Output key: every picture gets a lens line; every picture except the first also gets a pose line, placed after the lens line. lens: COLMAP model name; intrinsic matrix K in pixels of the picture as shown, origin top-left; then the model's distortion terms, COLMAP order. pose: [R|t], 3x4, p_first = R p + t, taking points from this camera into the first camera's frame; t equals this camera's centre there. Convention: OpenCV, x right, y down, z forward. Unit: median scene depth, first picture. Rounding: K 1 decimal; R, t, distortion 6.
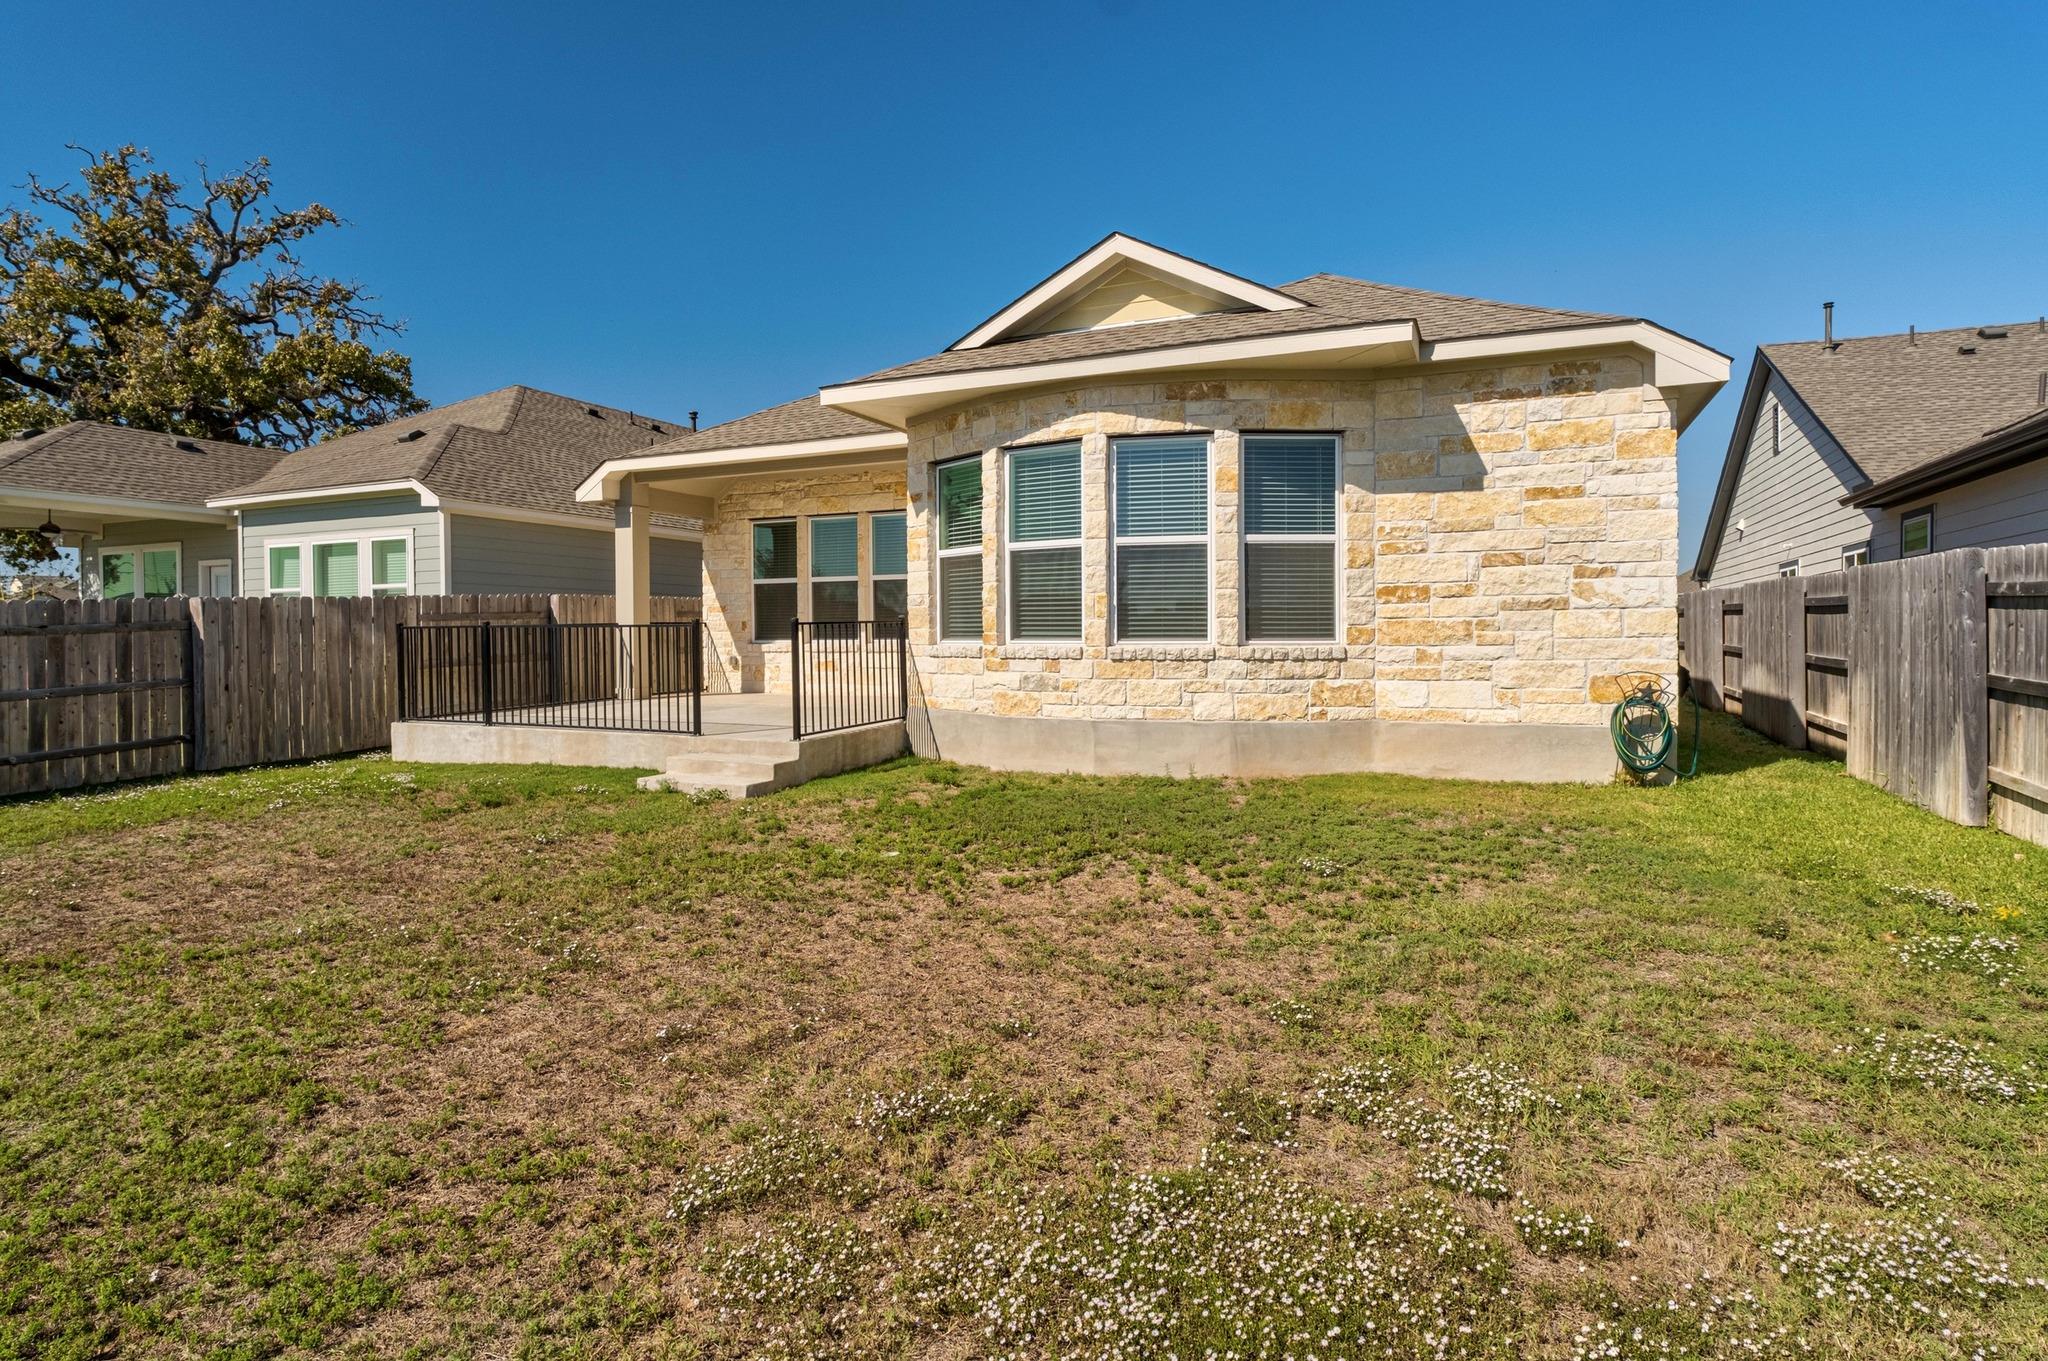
lens RADIAL K [[1064.4, 0, 1032.7], [0, 1064.4, 658.8], [0, 0, 1]] dist [-0.013928, 0.003517]
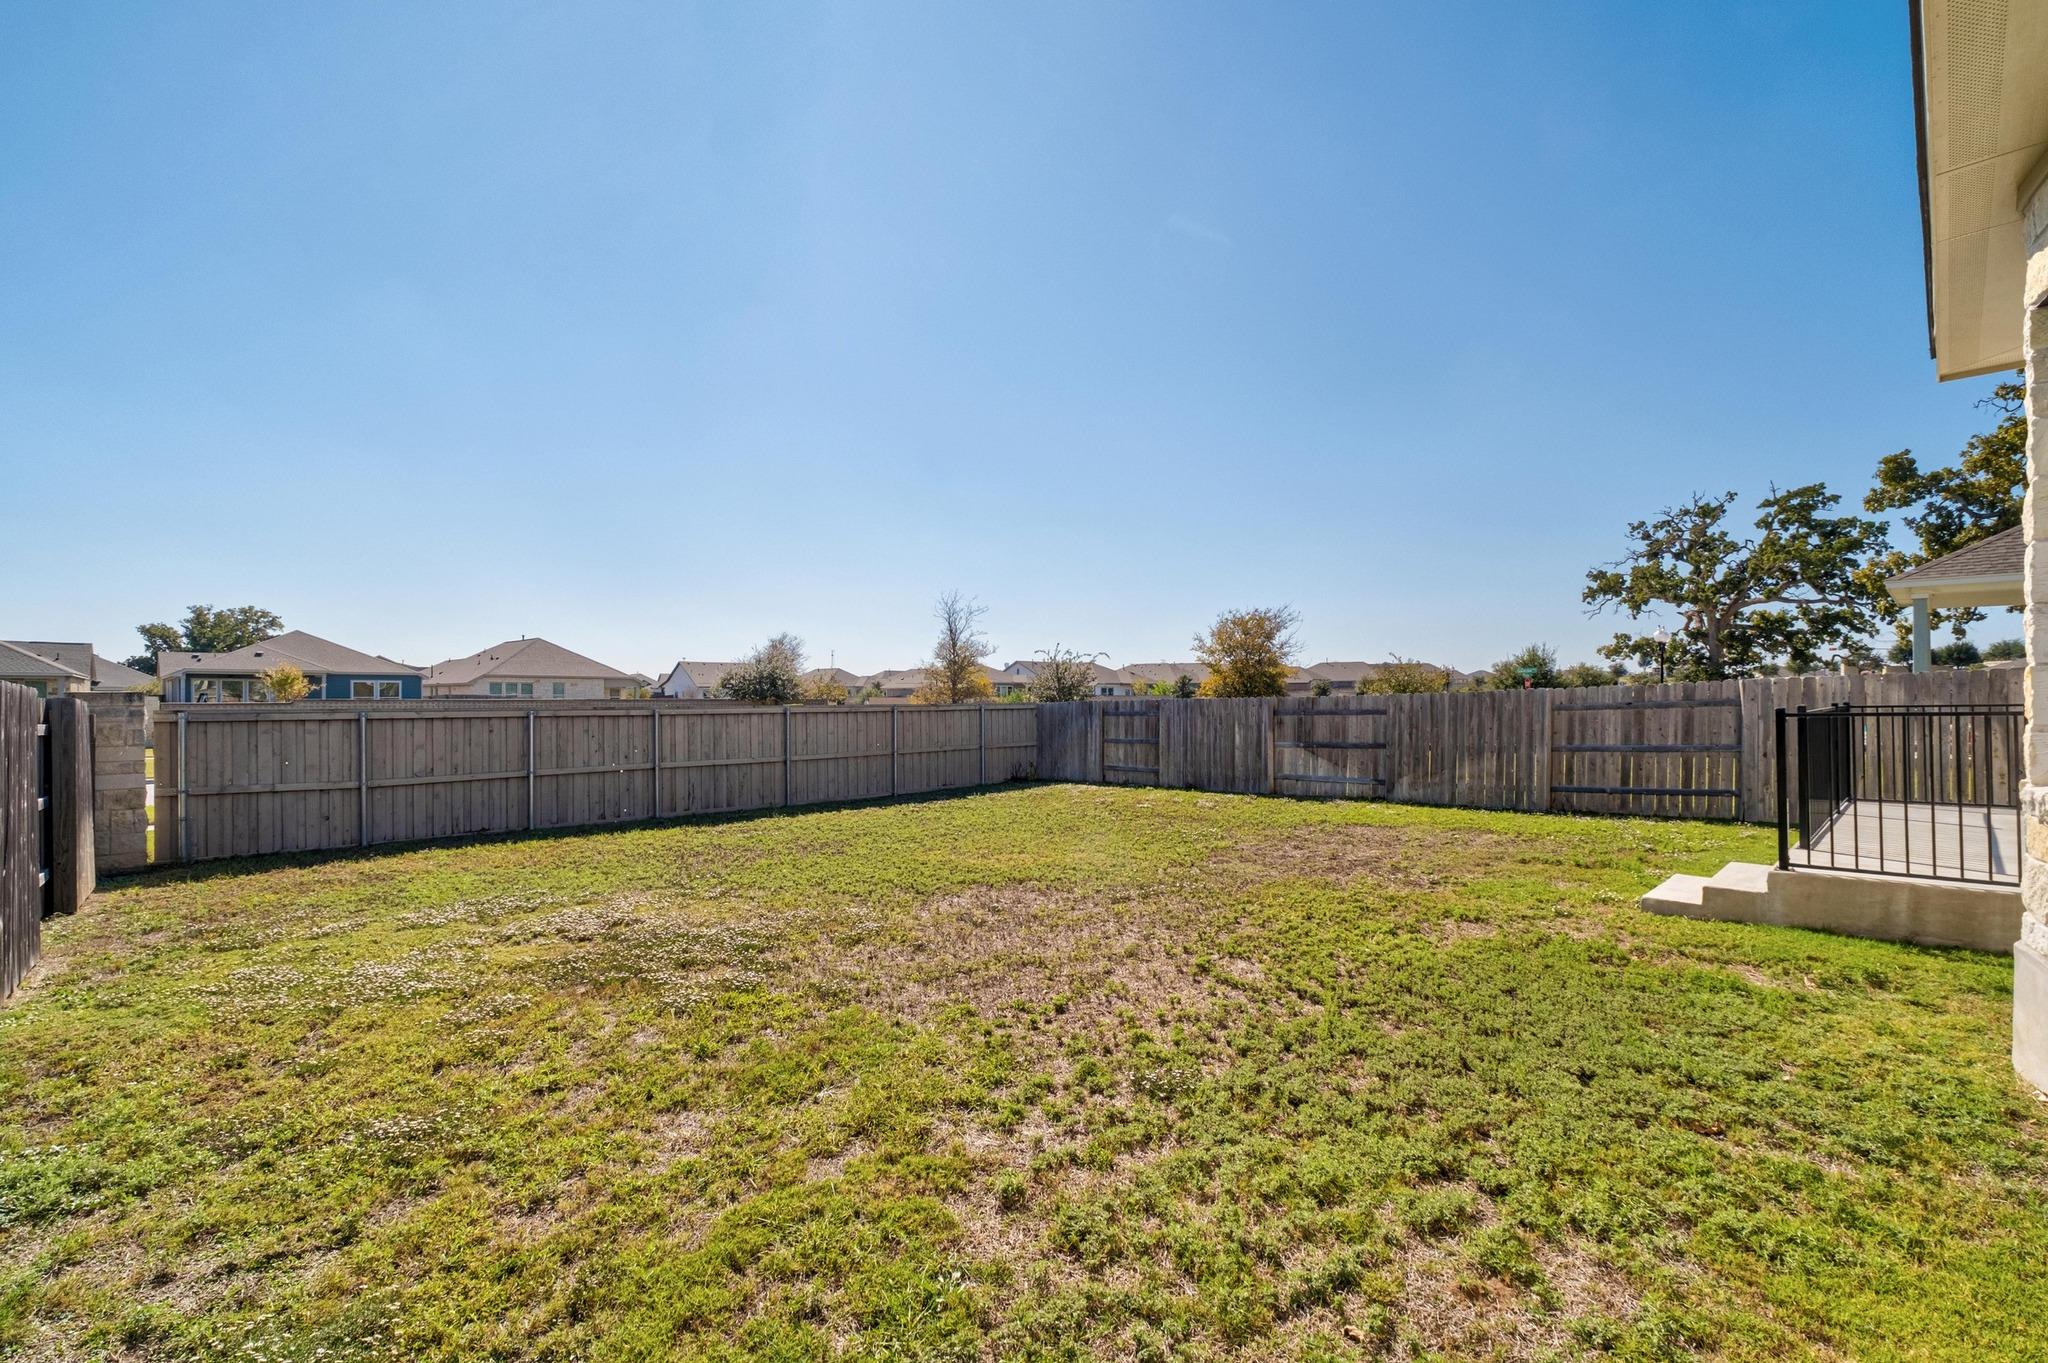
lens RADIAL K [[866.4, 0, 1024.2], [0, 866.4, 686.0], [0, 0, 1]] dist [-0.010789, 0.003141]
pose [[-0.387505, -0.004562, -0.921856, 0.564408], [-0.015301, 0.999882, 0.001483, -0.048357], [0.921741, 0.014680, -0.387529, 0.744181]]
